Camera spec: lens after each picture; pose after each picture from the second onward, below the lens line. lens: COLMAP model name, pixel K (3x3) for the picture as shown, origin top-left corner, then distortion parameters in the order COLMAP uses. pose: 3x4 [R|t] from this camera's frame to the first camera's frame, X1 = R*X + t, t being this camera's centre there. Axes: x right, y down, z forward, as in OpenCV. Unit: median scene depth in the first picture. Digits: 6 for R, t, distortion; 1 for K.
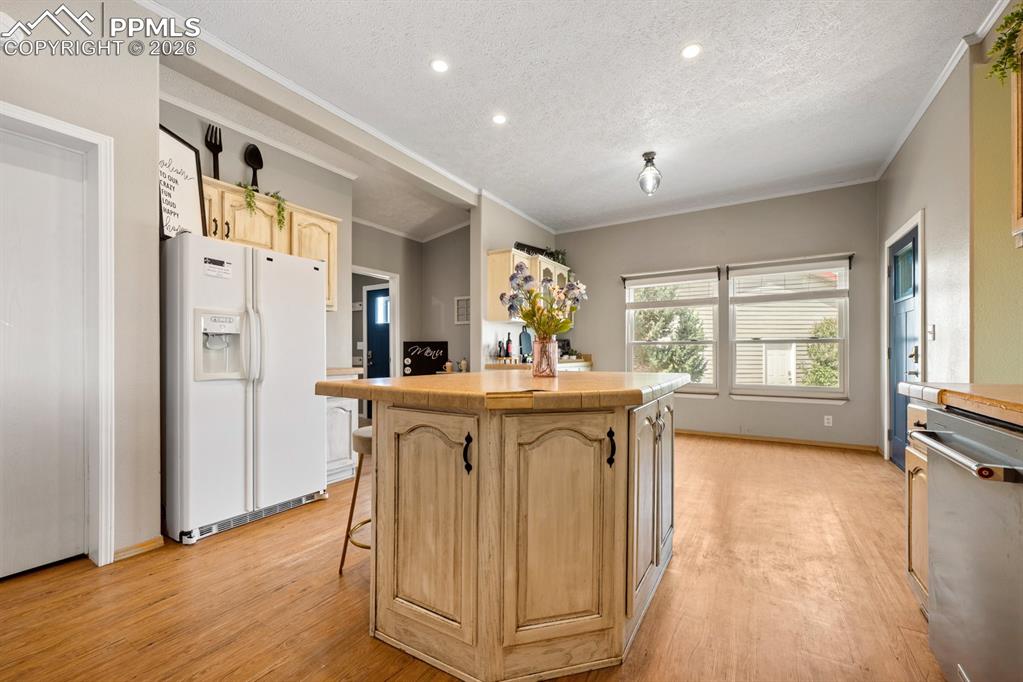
lens RADIAL K [[413.0, 0, 512.3], [0, 413.0, 354.8], [0, 0, 1]] dist [0.000355, -0.000345]
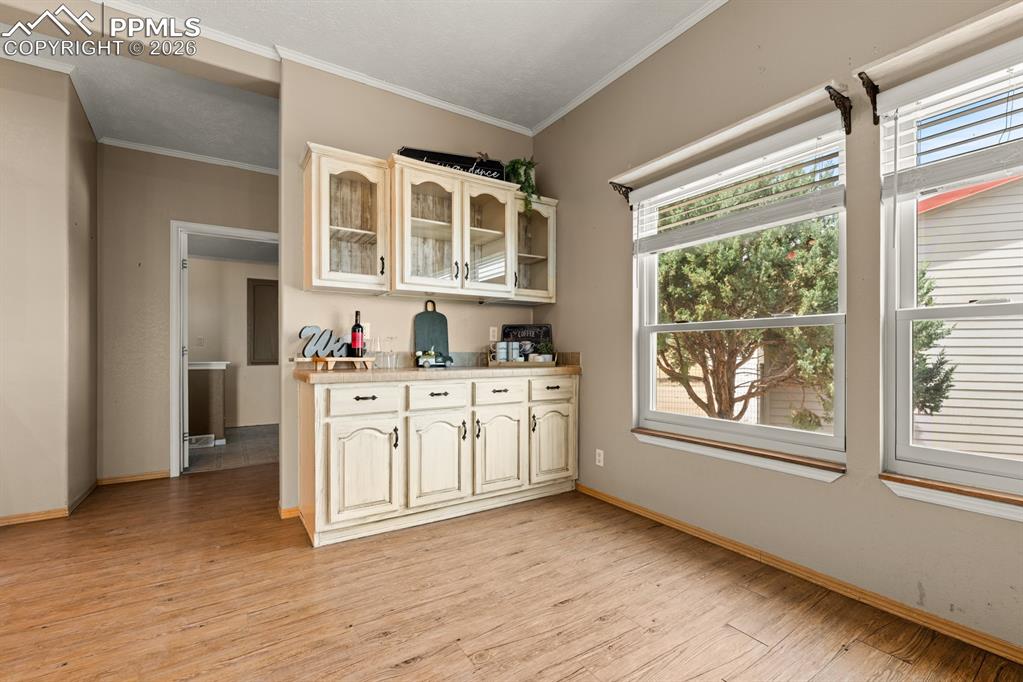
lens RADIAL K [[436.1, 0, 519.5], [0, 436.1, 349.6], [0, 0, 1]] dist [0.009414, 0.000160]
pose [[0.899650, -0.001134, -0.436610, 0.397800], [-0.000191, 0.999996, -0.002991, -0.002444], [0.436612, 0.002775, 0.899646, 0.535130]]
